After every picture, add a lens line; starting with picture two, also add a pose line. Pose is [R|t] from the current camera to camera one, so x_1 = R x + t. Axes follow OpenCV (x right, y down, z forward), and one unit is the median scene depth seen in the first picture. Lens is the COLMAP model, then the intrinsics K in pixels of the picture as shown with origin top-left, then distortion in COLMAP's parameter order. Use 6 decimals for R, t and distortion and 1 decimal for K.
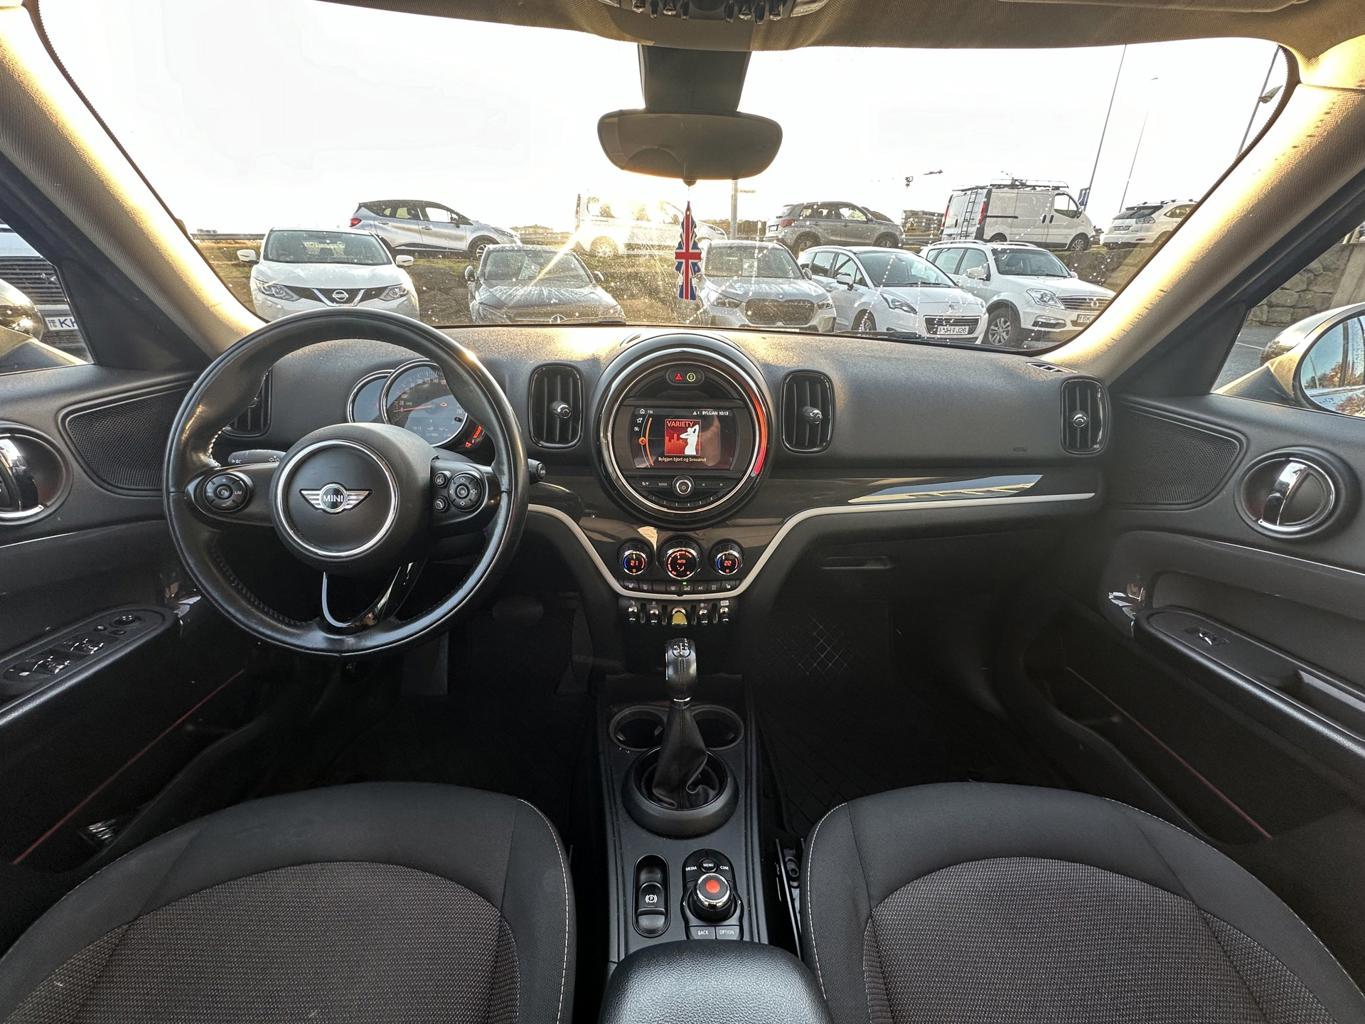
lens RADIAL K [[536.6, 0, 679.4], [0, 536.6, 504.9], [0, 0, 1]] dist [-0.001415, -0.000016]
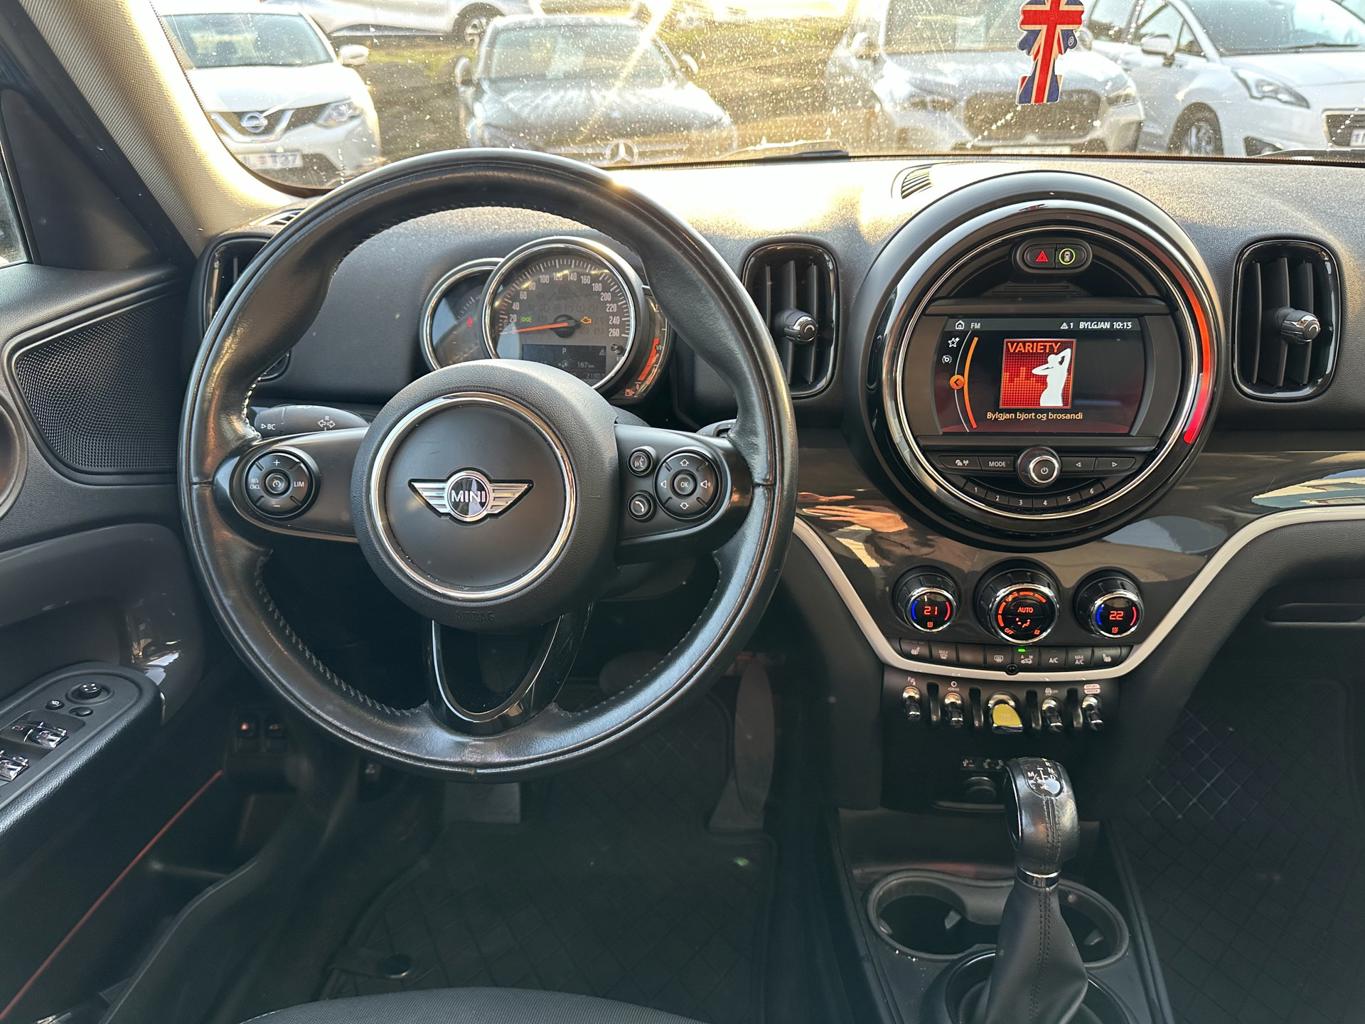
lens RADIAL K [[961.4, 0, 682.5], [0, 961.4, 512.0], [0, 0, 1]] dist [0.025283, -0.033341]
pose [[0.990941, 0.007957, -0.134063, -0.201487], [-0.003358, 0.999399, 0.034490, -0.022015], [0.134257, -0.033727, 0.990372, 0.021580]]
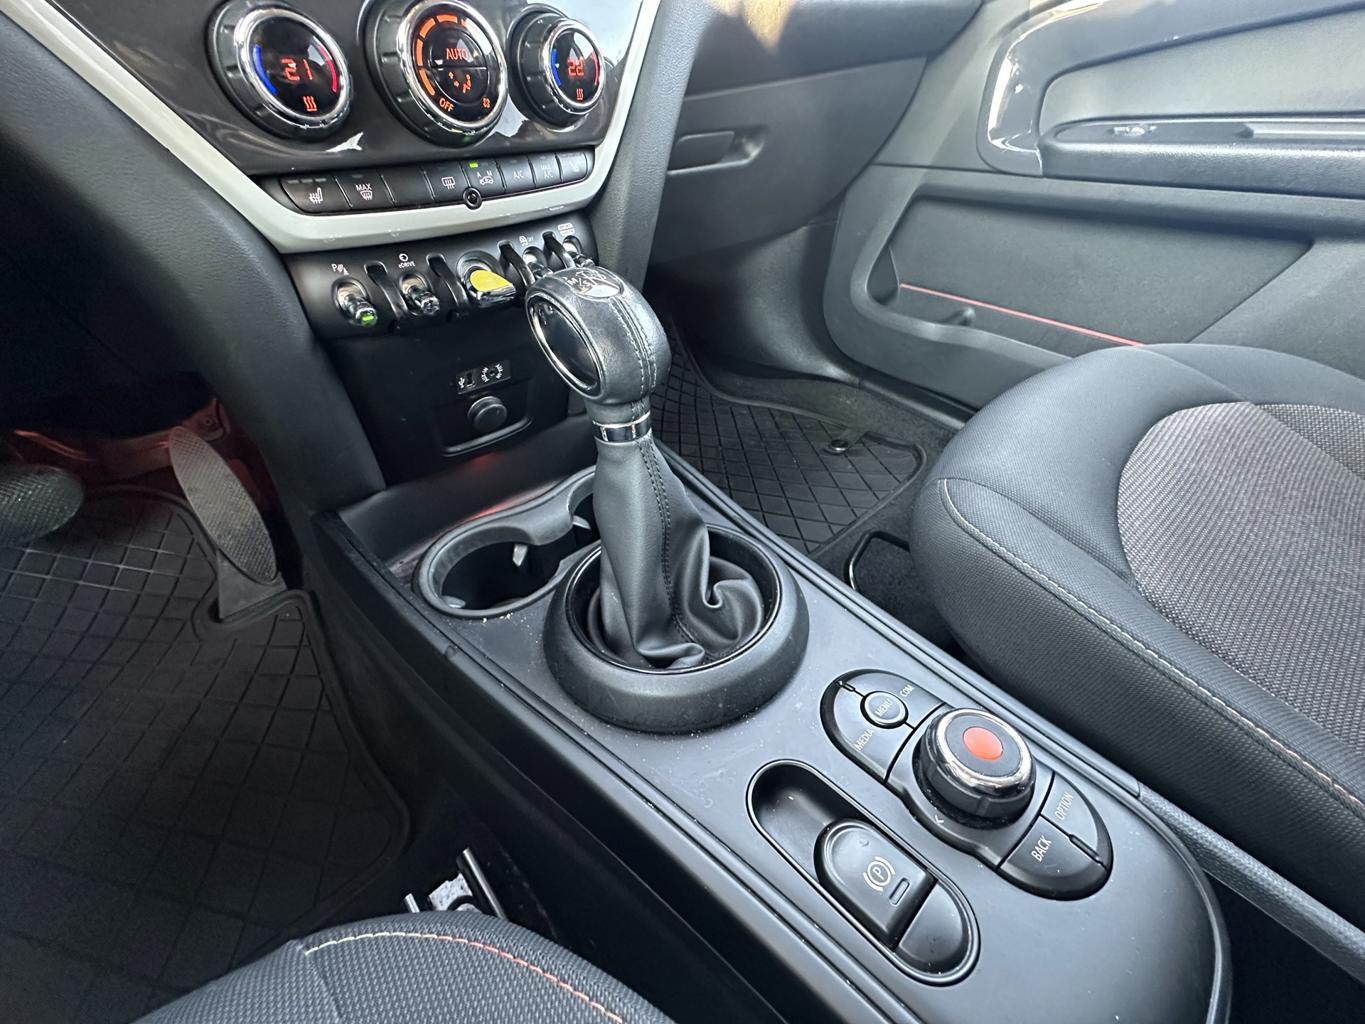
lens RADIAL K [[556.5, 0, 682.5], [0, 556.5, 512.0], [0, 0, 1]] dist [-0.000887, -0.000059]
pose [[0.768438, -0.420998, 0.481938, -0.168572], [0.224051, 0.882450, 0.413622, 0.238350], [-0.599420, -0.209864, 0.772433, 0.596528]]
